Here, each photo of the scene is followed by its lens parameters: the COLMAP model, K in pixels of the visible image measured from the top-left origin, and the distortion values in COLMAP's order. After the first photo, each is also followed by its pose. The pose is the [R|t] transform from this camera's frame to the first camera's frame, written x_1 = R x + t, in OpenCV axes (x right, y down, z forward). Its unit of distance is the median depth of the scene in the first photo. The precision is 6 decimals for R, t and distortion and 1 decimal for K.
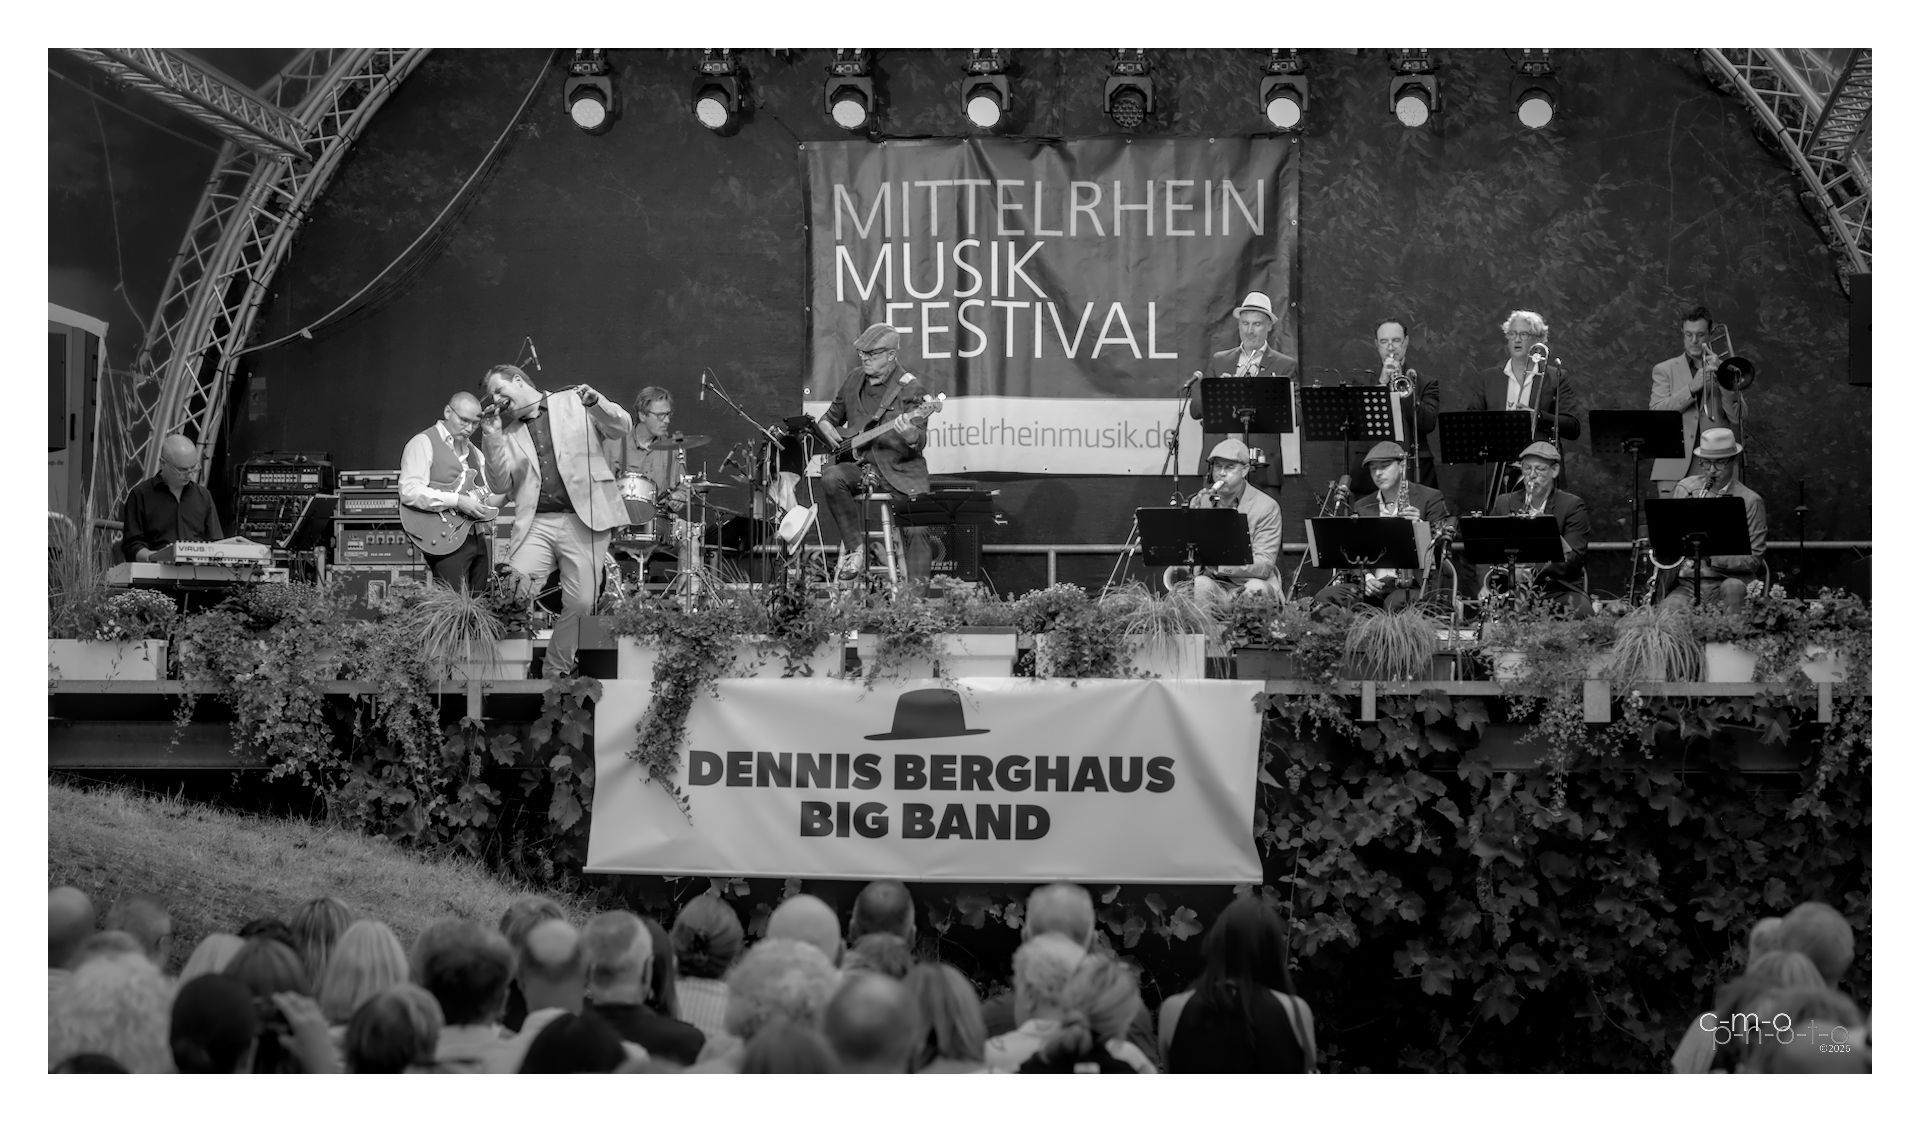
lens RADIAL K [[5574.3, 0, 958.5], [0, 5574.3, 562.4], [0, 0, 1]] dist [-0.143655, 0.000000]
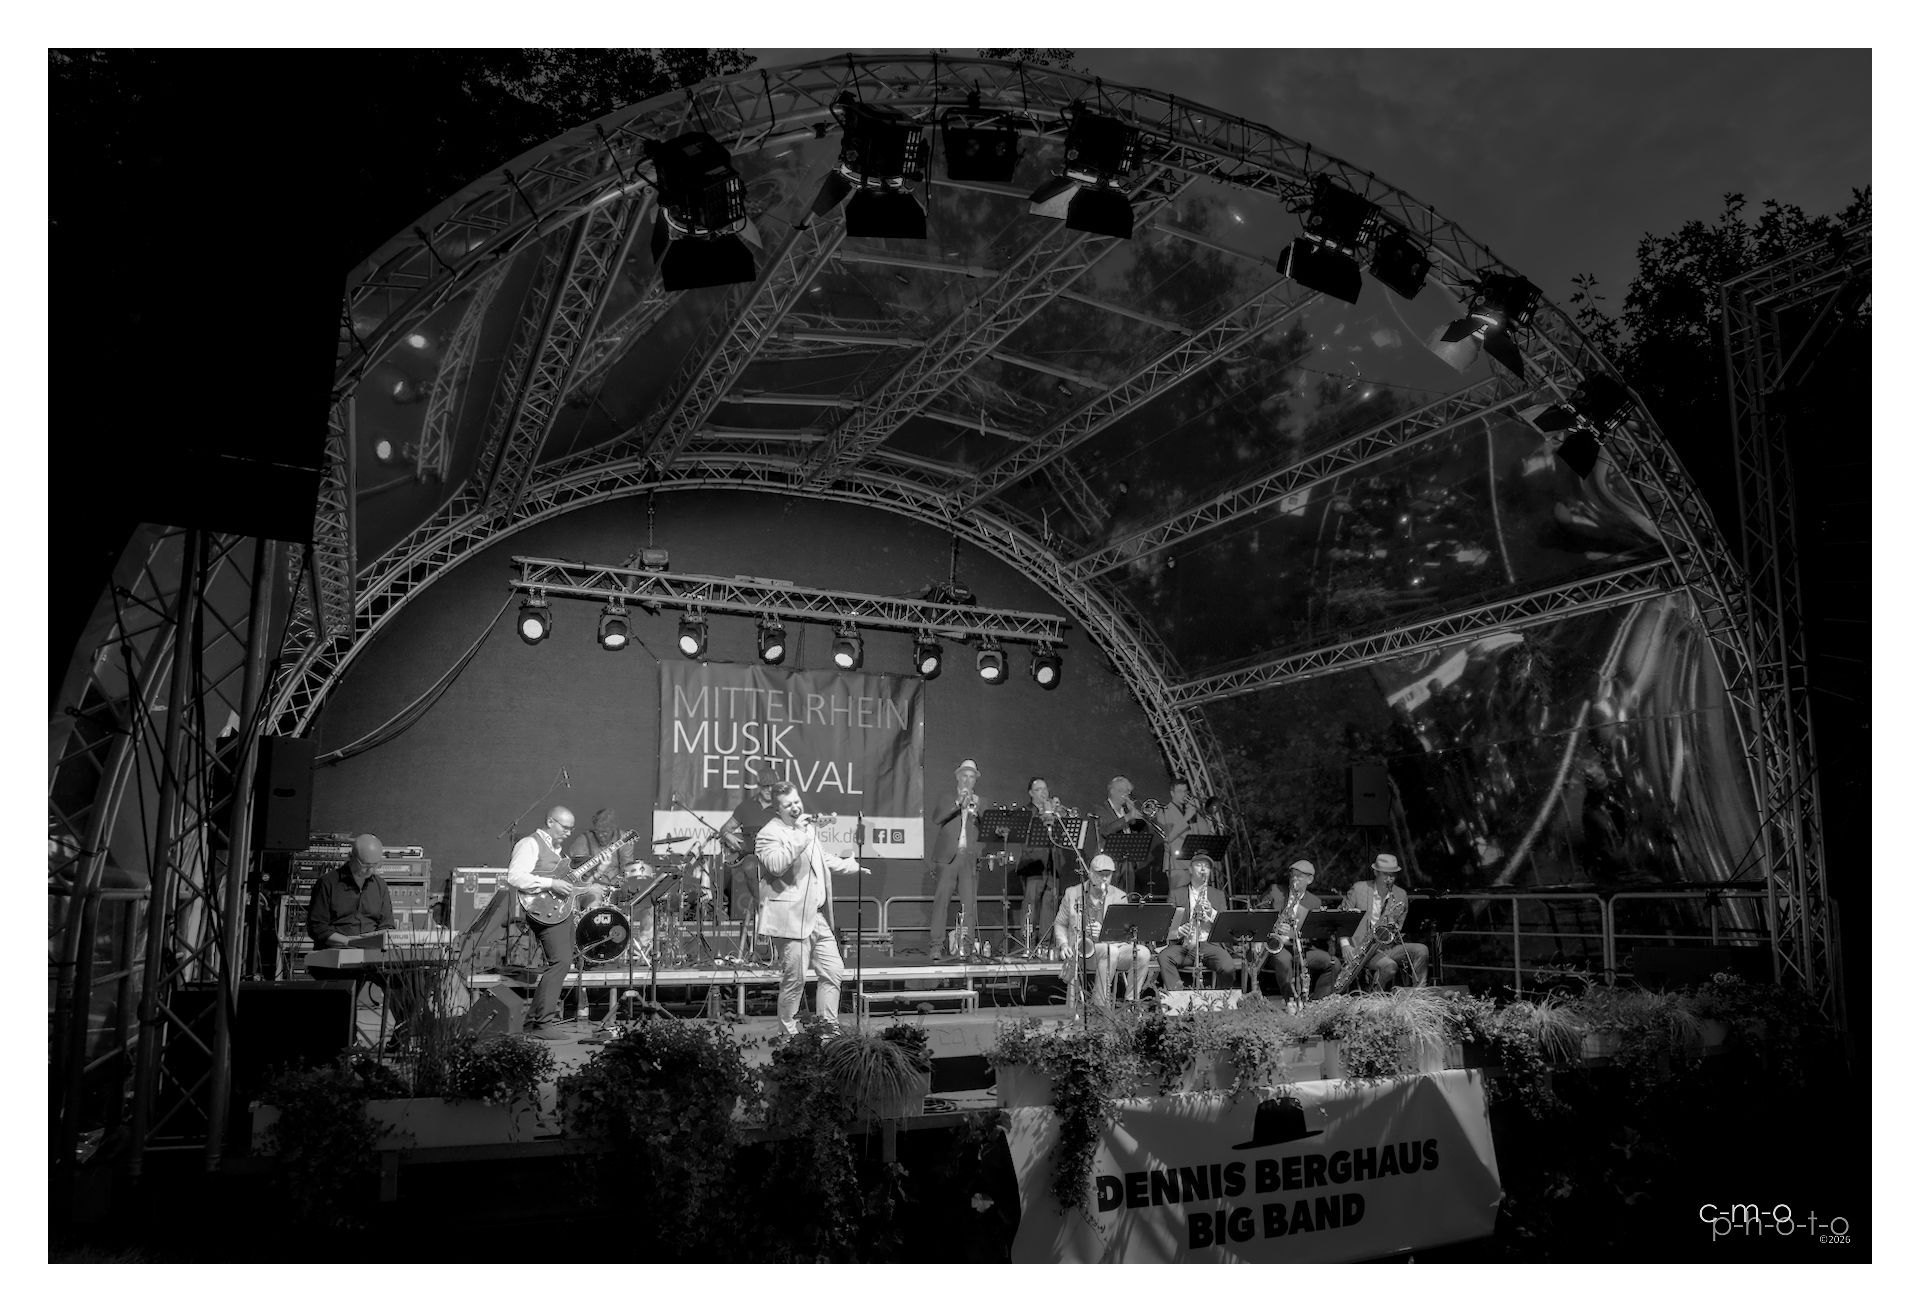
lens RADIAL K [[1346.1, 0, 1030.6], [0, 1346.1, 693.6], [0, 0, 1]] dist [-0.089890, 0.008446]
pose [[0.851196, 0.076773, 0.519203, -0.146669], [-0.019865, 0.993248, -0.114300, -0.020221], [-0.524472, 0.086978, 0.846973, 0.600467]]
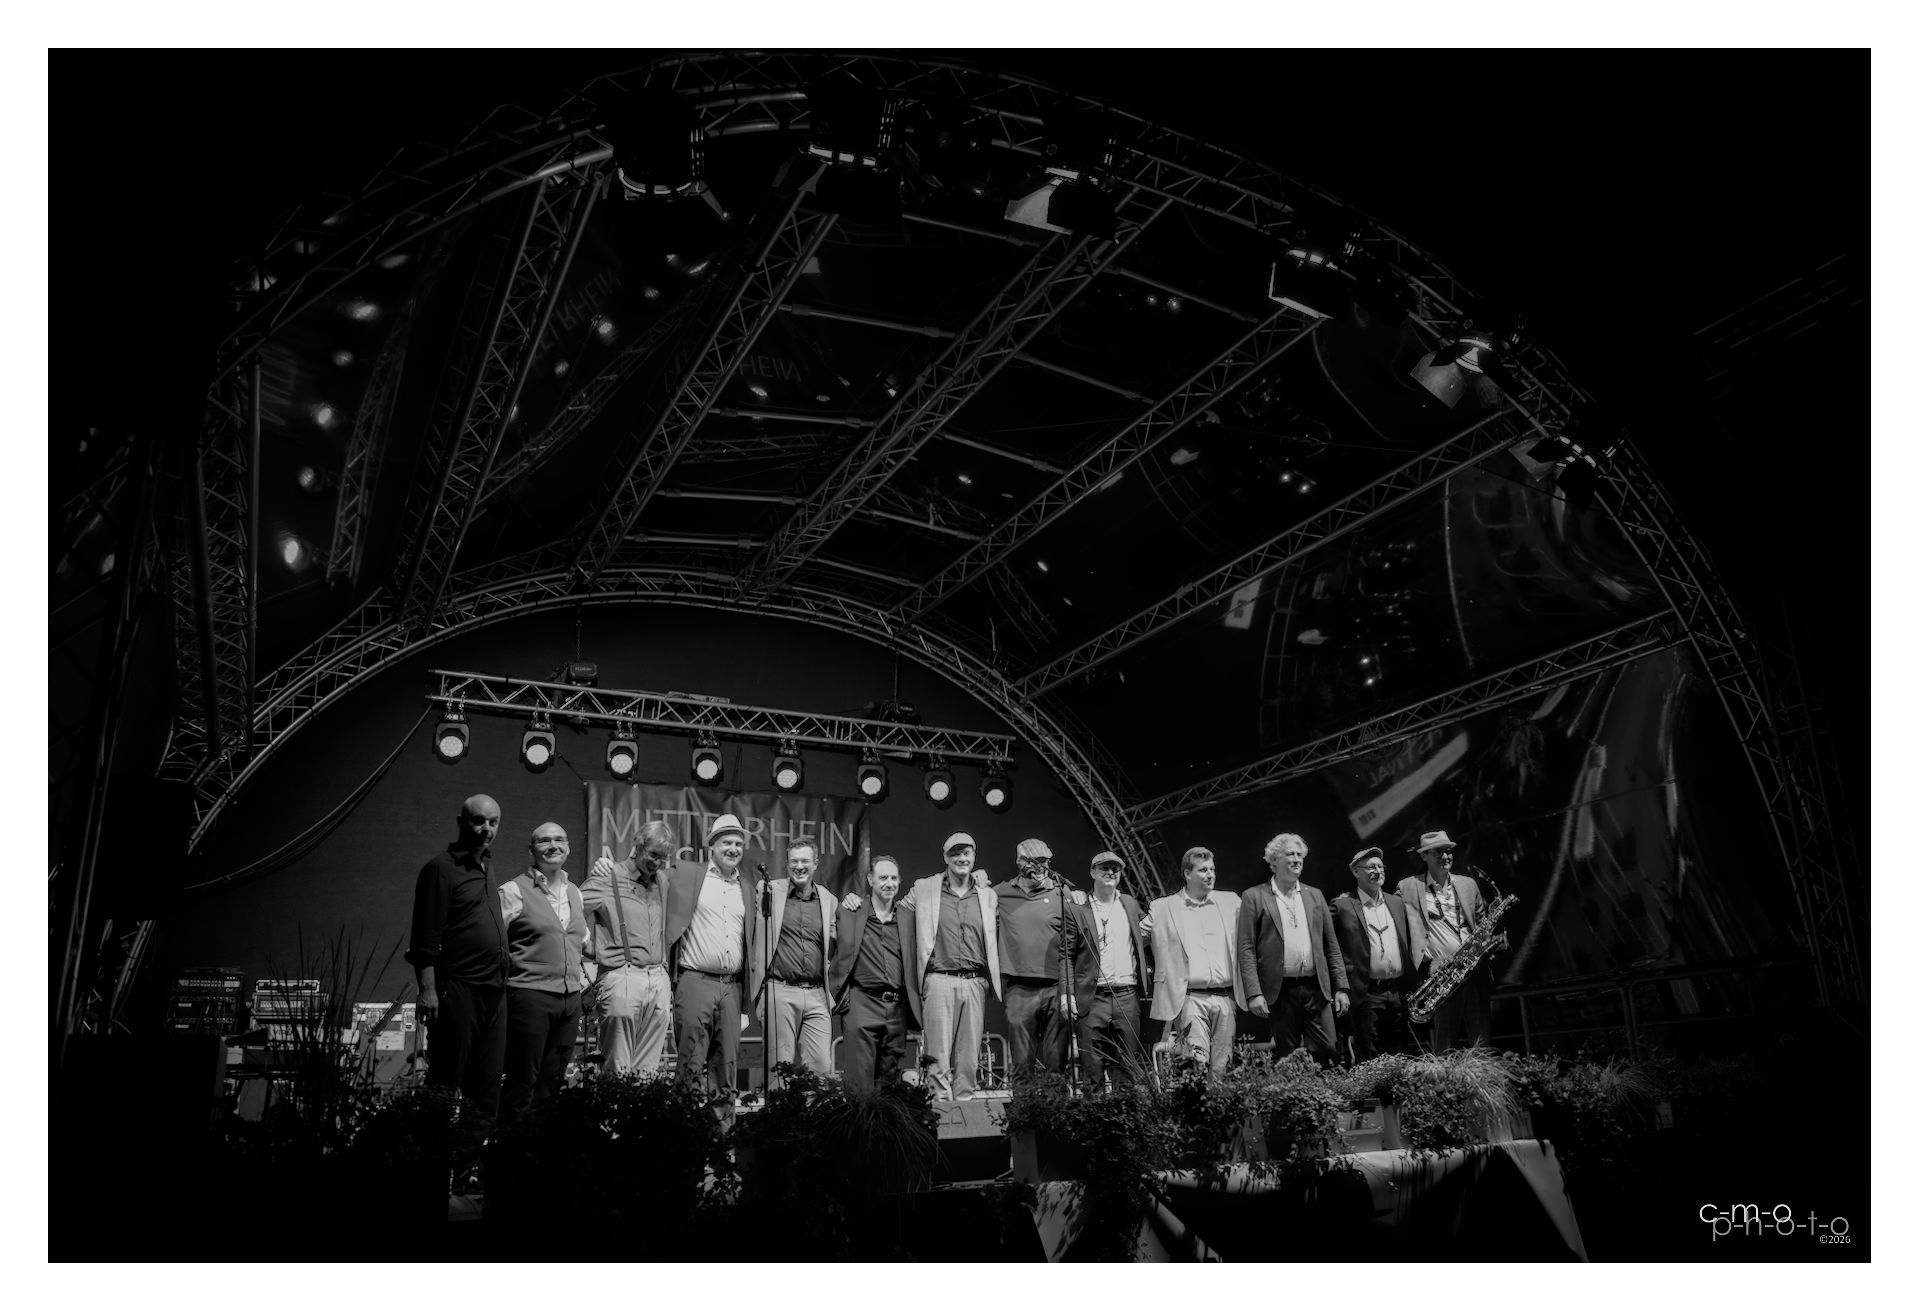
lens RADIAL K [[1338.4, 0, 1005.6], [0, 1338.4, 692.4], [0, 0, 1]] dist [-0.073184, 0.002916]
pose [[0.830253, 0.130097, 0.541991, -0.140729], [0.016849, 0.966077, -0.257703, 0.000757], [-0.557132, 0.223091, 0.799897, 0.631913]]
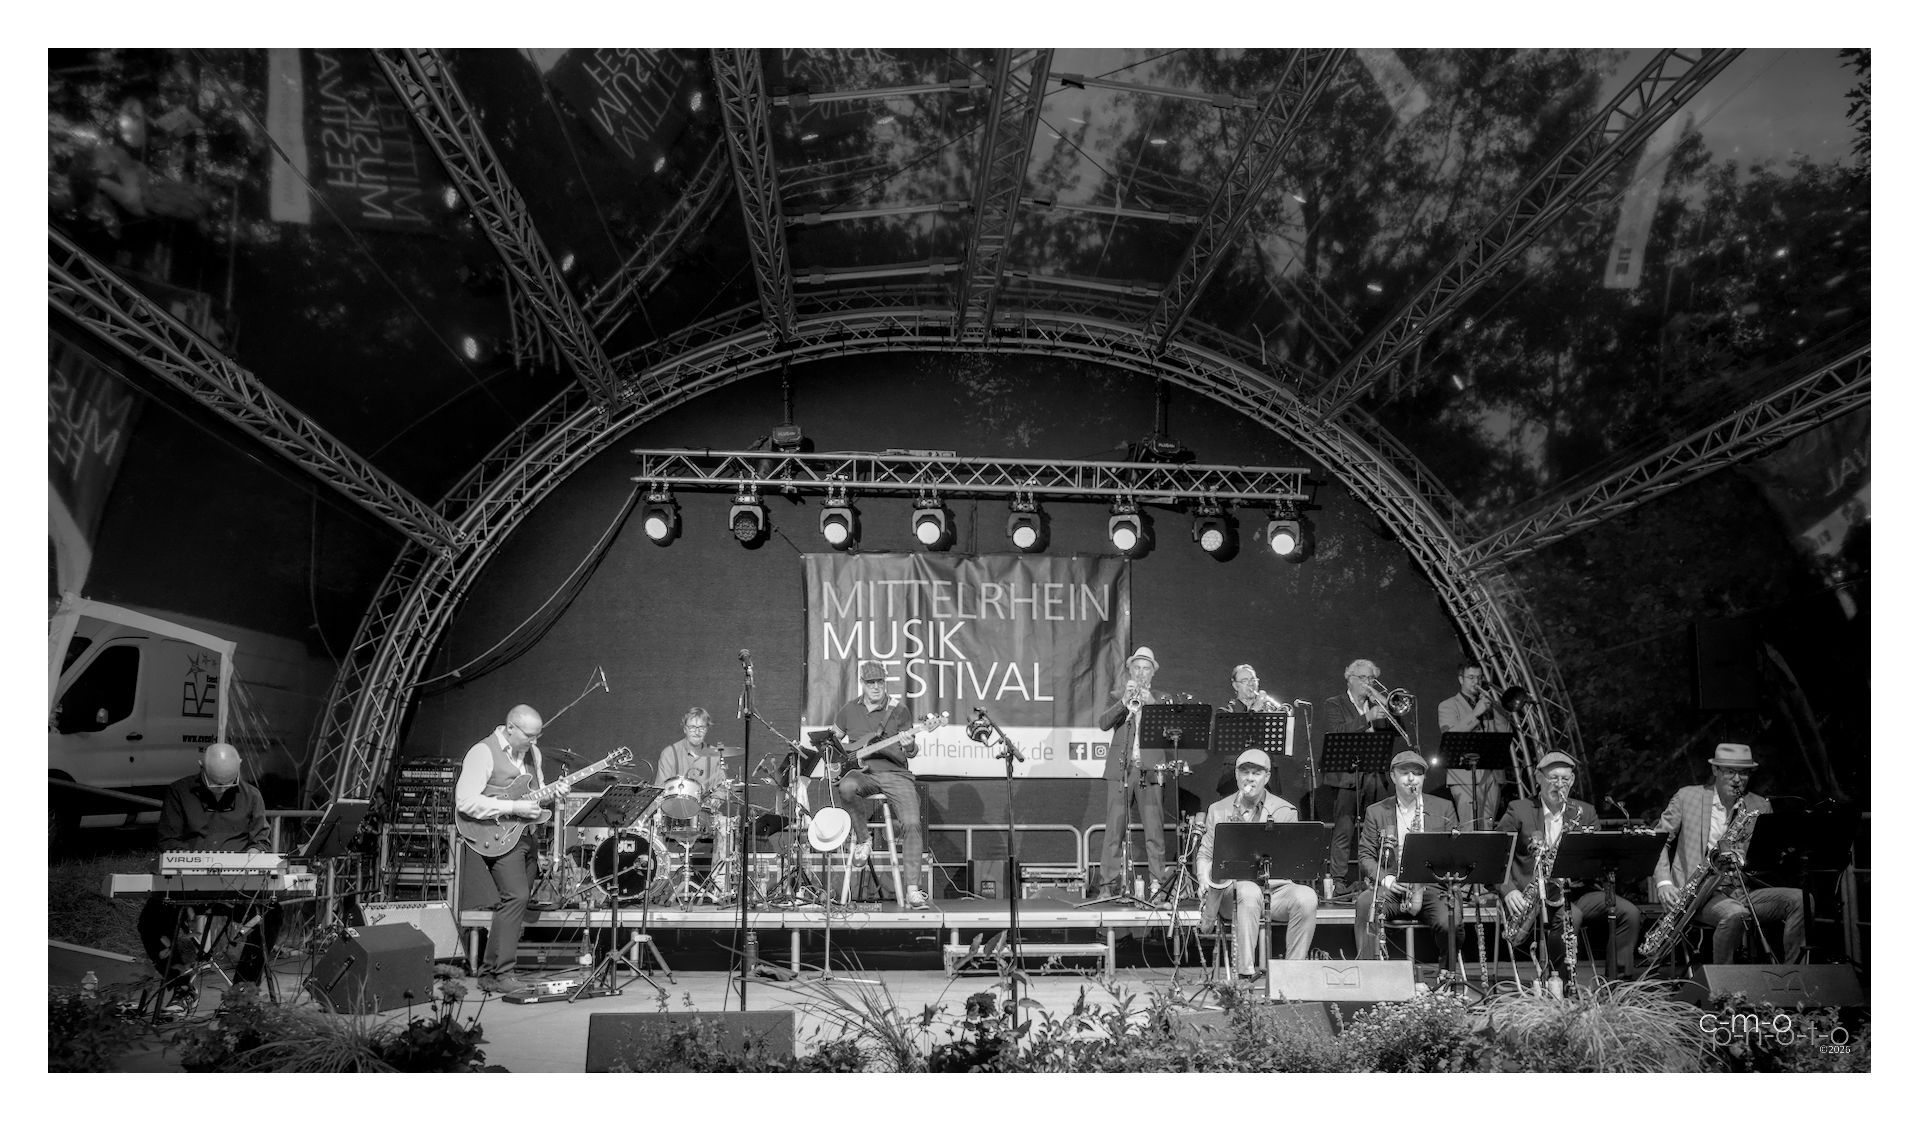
lens RADIAL K [[1274.2, 0, 961.9], [0, 1274.2, 680.8], [0, 0, 1]] dist [-0.089652, 0.029149]
pose [[0.987927, 0.018315, 0.153831, -0.038471], [-0.005502, 0.996508, -0.083310, -0.013158], [-0.154819, 0.081458, 0.984579, 0.670563]]
